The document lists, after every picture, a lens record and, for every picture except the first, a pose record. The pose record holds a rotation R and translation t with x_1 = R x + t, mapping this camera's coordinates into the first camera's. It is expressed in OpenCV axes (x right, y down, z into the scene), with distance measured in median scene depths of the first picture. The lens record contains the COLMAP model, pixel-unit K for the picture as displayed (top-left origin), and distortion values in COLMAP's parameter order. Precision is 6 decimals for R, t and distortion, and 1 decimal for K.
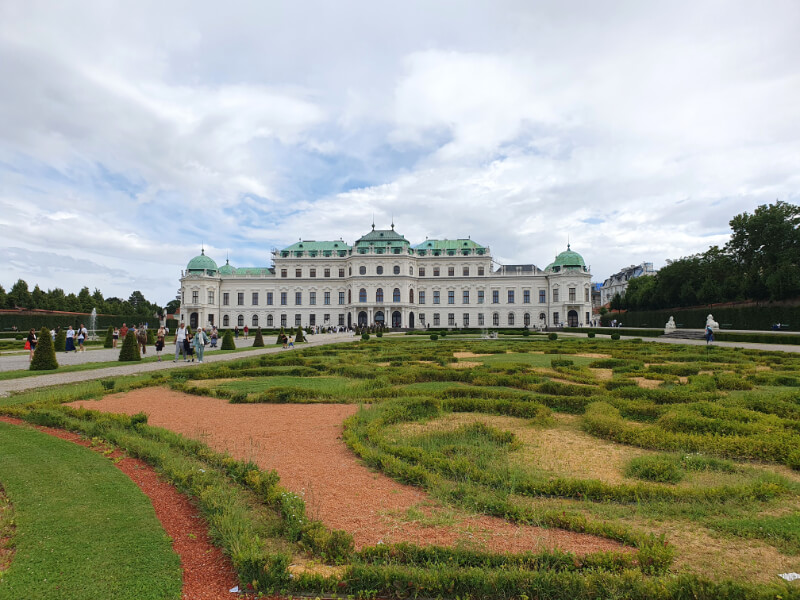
lens RADIAL K [[649.8, 0, 399.1], [0, 649.8, 313.5], [0, 0, 1]] dist [0.193030, 0.001330]
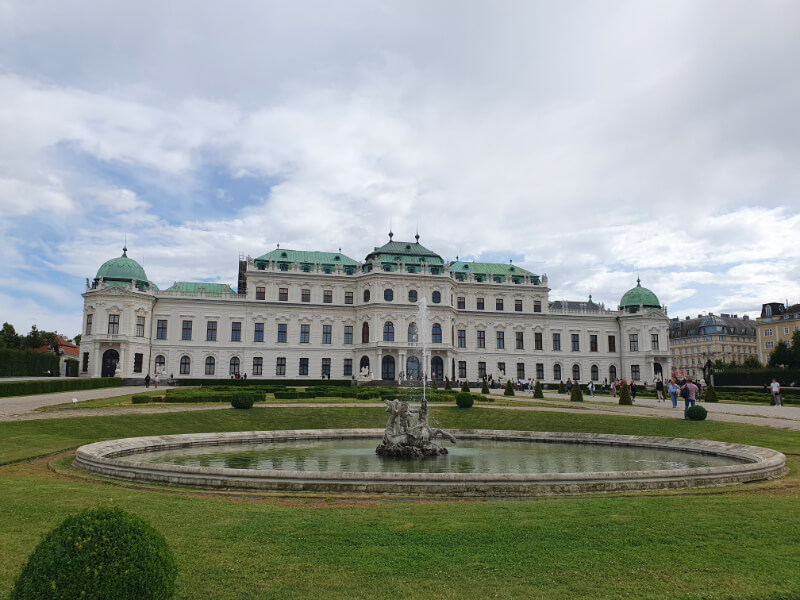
lens RADIAL K [[662.9, 0, 406.8], [0, 662.9, 304.4], [0, 0, 1]] dist [0.185102, -0.431150]
pose [[0.944367, 0.056671, 0.323974, -0.258915], [-0.024519, 0.994433, -0.102477, 0.014085], [-0.327977, 0.088833, 0.940500, 0.333778]]
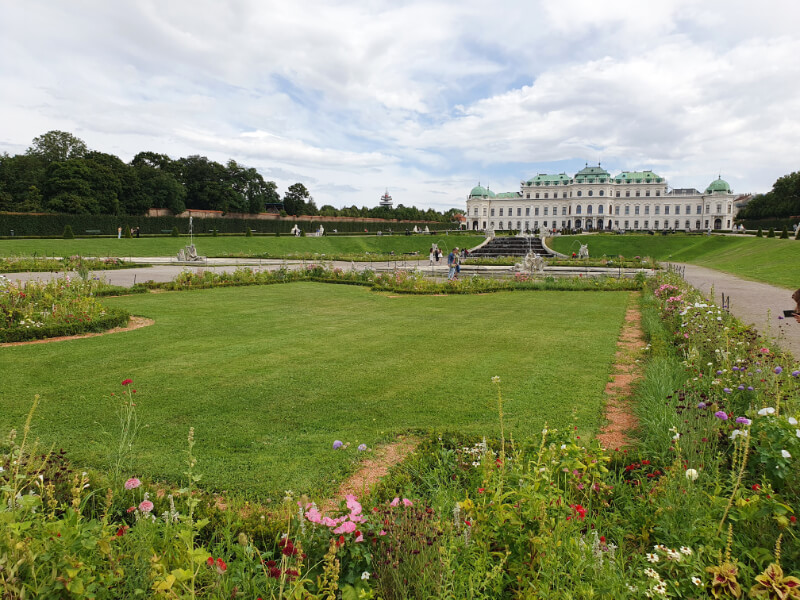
lens RADIAL K [[627.6, 0, 409.6], [0, 627.6, 302.1], [0, 0, 1]] dist [0.185096, -0.464022]
pose [[0.967800, 0.035371, -0.249222, -0.059549], [-0.002273, 0.991266, 0.131858, -0.006783], [0.251709, -0.127046, 0.959428, -0.648927]]
